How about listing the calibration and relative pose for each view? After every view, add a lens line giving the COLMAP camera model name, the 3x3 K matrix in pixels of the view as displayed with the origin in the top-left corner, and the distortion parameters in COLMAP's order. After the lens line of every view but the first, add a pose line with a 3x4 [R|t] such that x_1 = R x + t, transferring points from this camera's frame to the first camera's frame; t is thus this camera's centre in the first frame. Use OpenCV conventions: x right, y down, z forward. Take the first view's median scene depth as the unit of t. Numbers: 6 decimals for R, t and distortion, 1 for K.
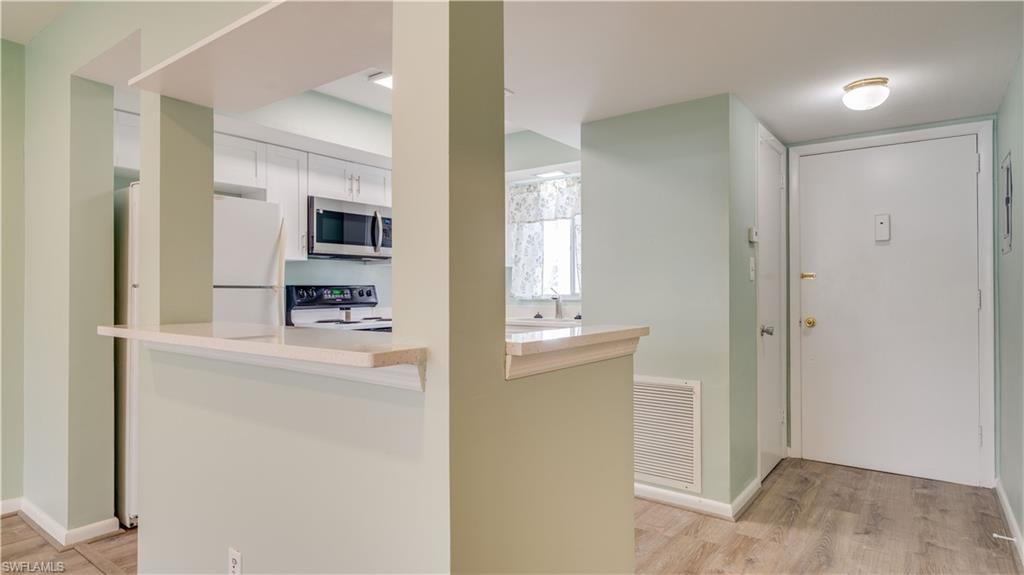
lens RADIAL K [[563.1, 0, 495.7], [0, 563.1, 289.7], [0, 0, 1]] dist [0.001014, 0.000251]
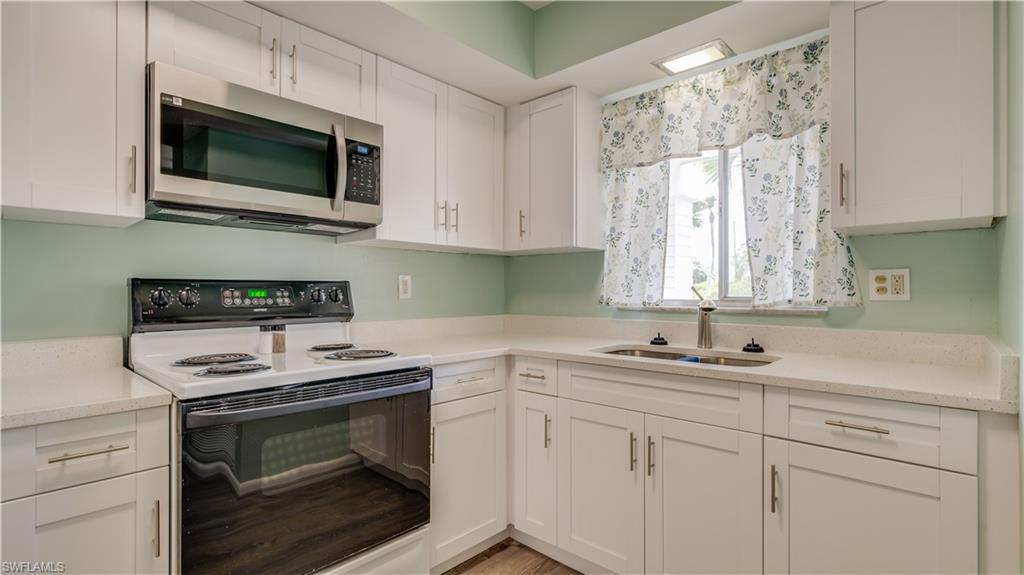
lens RADIAL K [[485.8, 0, 500.8], [0, 485.8, 290.4], [0, 0, 1]] dist [0.001590, 0.000070]
pose [[0.995268, 0.005480, -0.097010, -0.027776], [-0.005331, 0.999984, 0.001801, -0.000242], [0.097019, -0.001275, 0.995282, 0.538514]]
